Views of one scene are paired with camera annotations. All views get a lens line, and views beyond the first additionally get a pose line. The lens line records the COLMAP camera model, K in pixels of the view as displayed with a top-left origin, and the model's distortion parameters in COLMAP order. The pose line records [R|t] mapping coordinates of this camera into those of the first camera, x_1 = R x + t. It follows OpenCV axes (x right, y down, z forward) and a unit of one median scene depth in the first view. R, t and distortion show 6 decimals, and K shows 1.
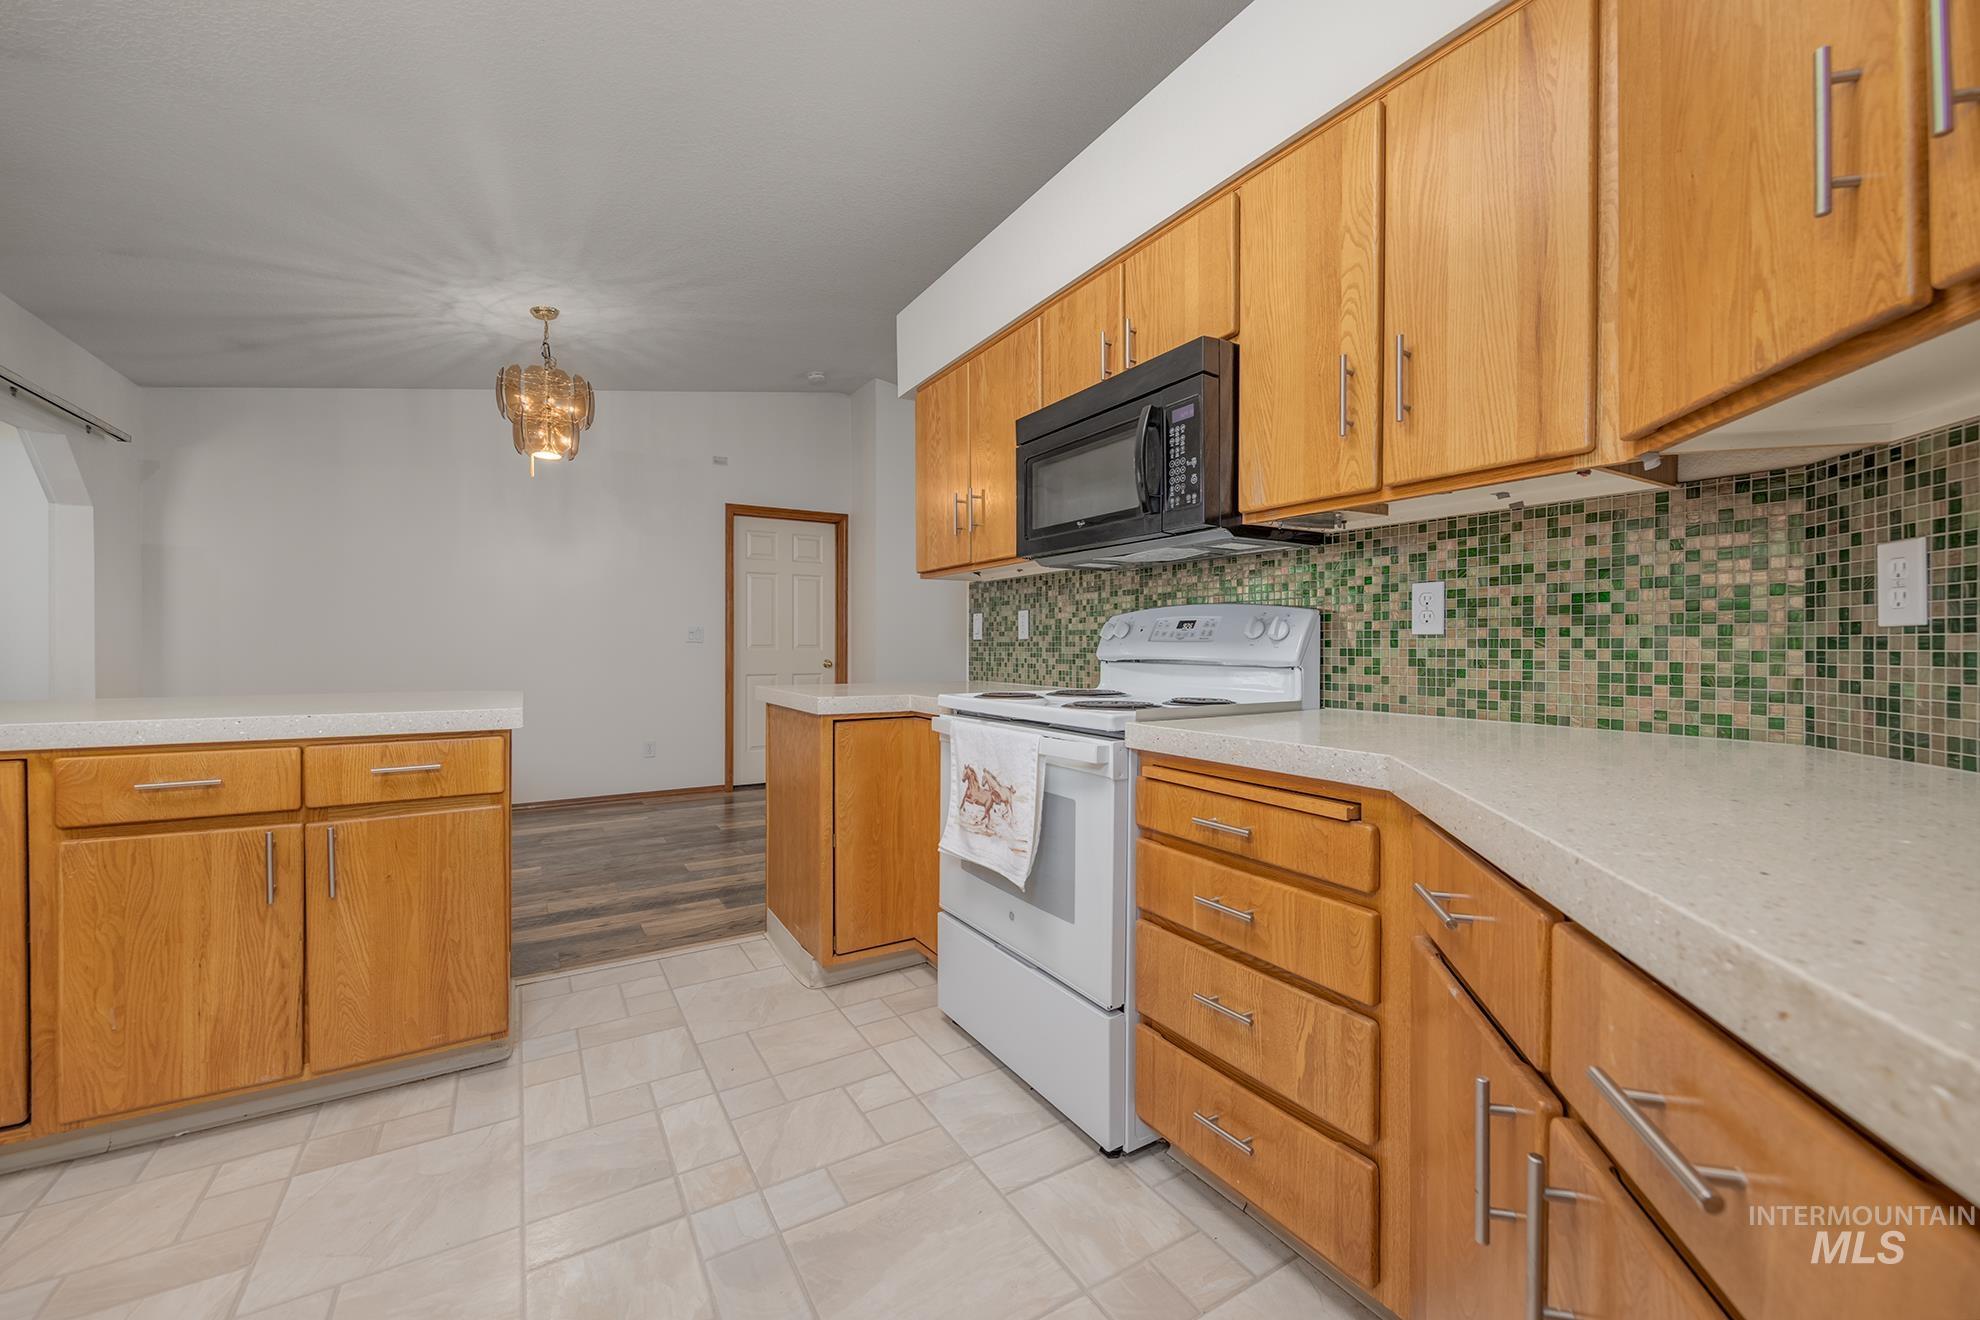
lens RADIAL K [[780.2, 0, 977.3], [0, 780.2, 653.9], [0, 0, 1]] dist [0.000818, -0.001415]
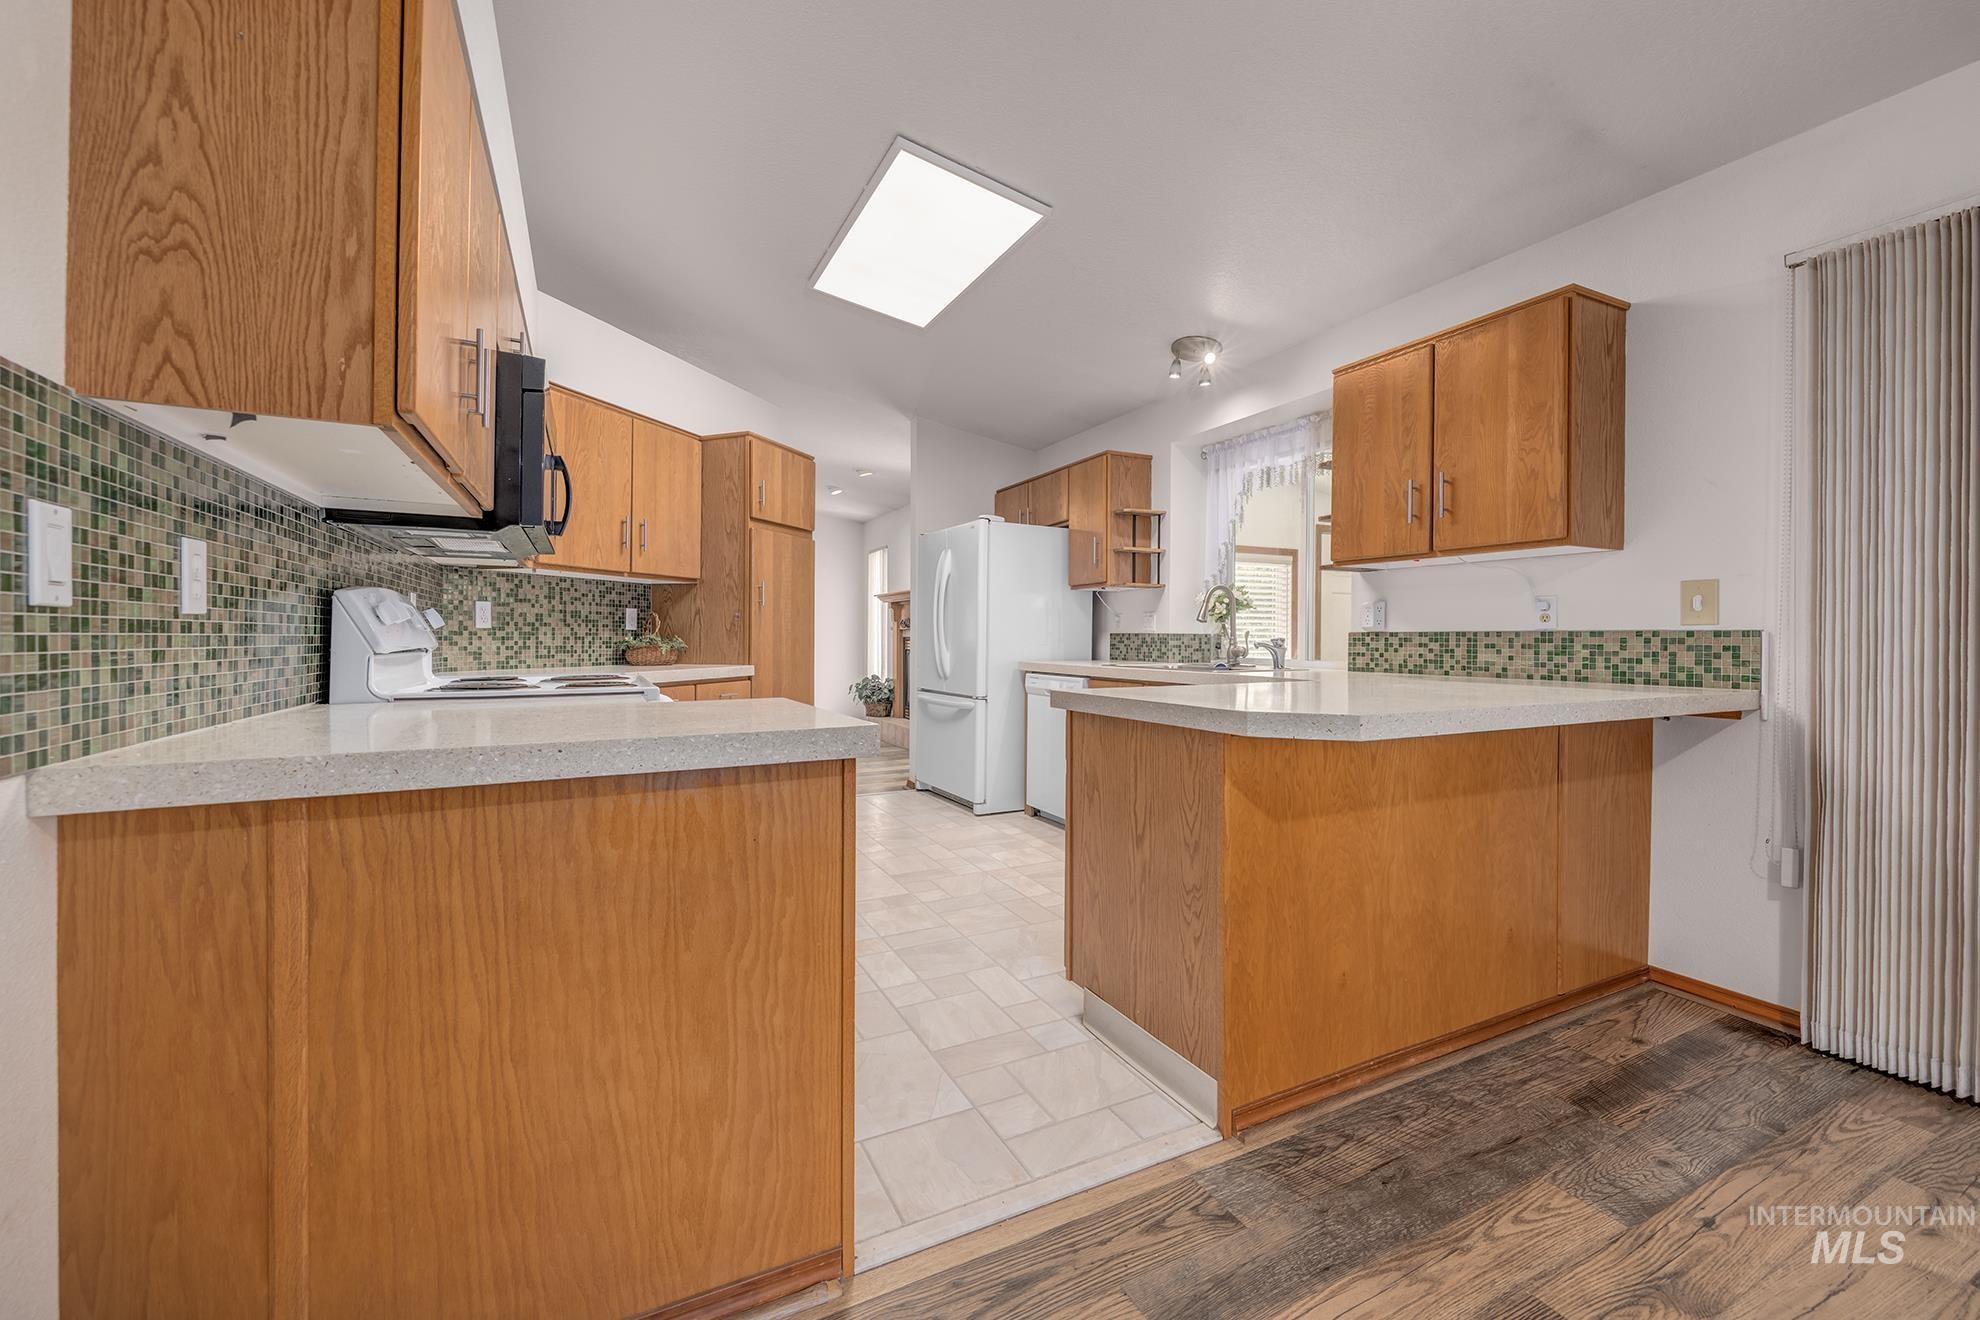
lens RADIAL K [[780.2, 0, 984.8], [0, 780.2, 639.9], [0, 0, 1]] dist [0.000818, -0.001415]
pose [[-0.997994, -0.003323, 0.063227, -0.347503], [-0.002445, 0.999900, 0.013955, -0.012467], [-0.063267, 0.013772, -0.997902, 1.343496]]
